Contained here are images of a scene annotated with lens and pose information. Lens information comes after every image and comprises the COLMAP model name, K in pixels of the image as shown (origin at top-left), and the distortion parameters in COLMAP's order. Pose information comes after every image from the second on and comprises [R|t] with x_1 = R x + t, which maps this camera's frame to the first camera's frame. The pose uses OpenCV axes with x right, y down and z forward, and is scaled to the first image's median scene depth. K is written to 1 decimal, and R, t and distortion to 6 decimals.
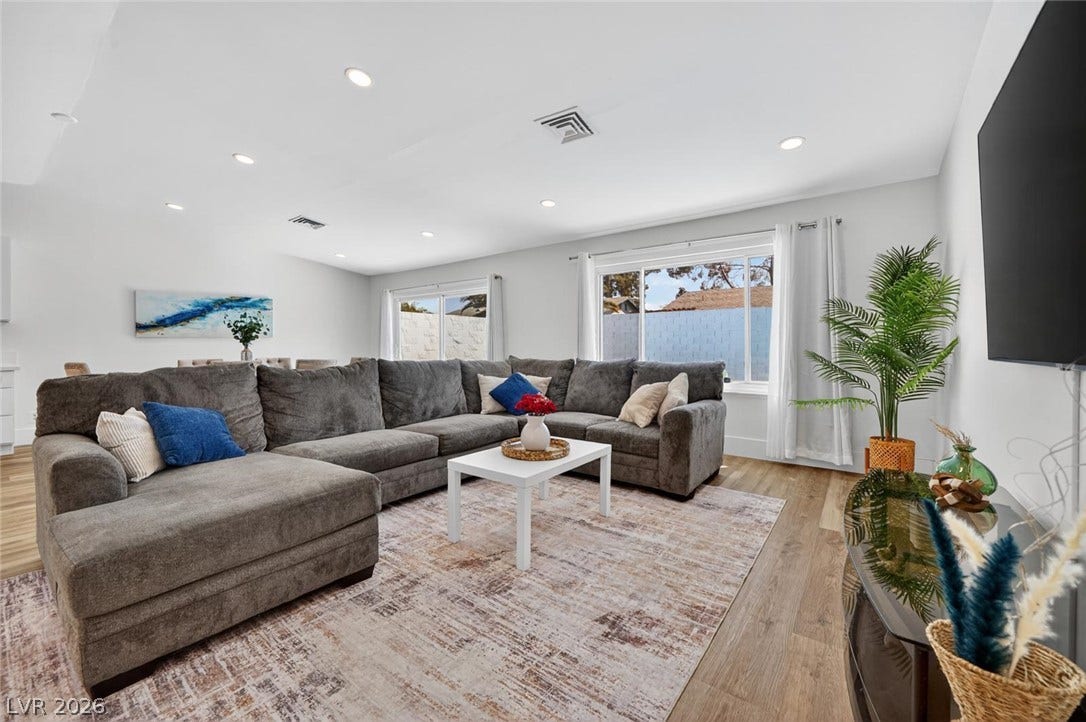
lens RADIAL K [[437.9, 0, 541.1], [0, 437.9, 344.2], [0, 0, 1]] dist [0.000438, -0.000147]
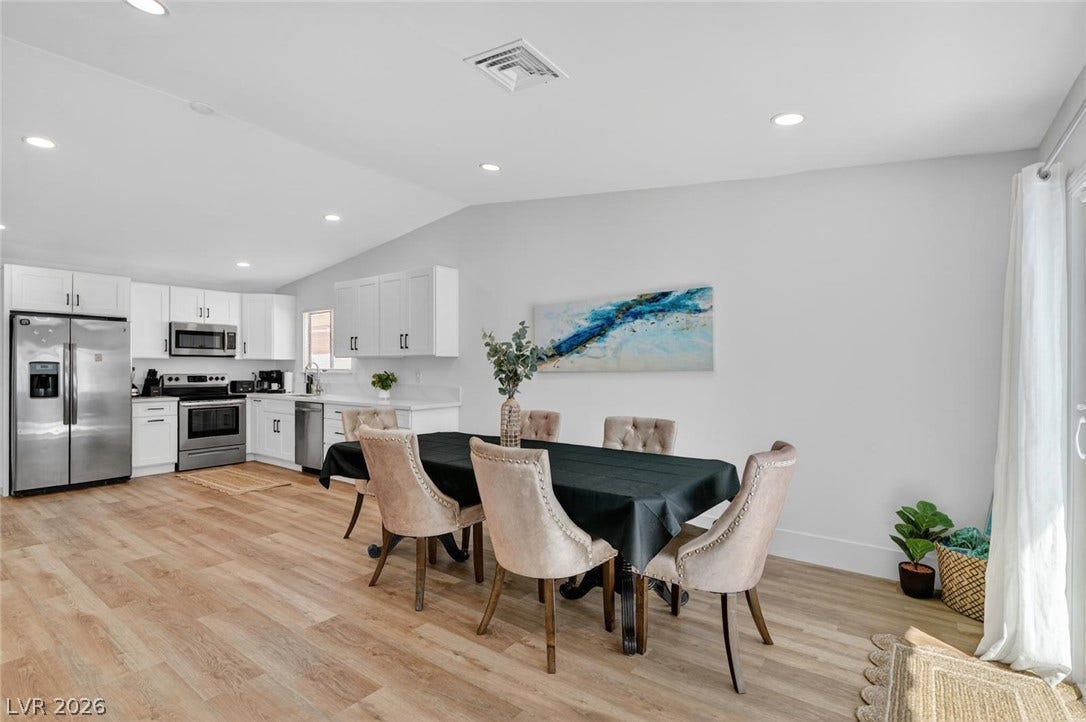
lens RADIAL K [[503.7, 0, 543.2], [0, 503.7, 362.9], [0, 0, 1]] dist [-0.000780, -0.000108]
pose [[0.001892, -0.003159, -0.999993, -0.170415], [0.009527, 0.999950, -0.003140, -0.046363], [0.999953, -0.009521, 0.001922, 1.650388]]
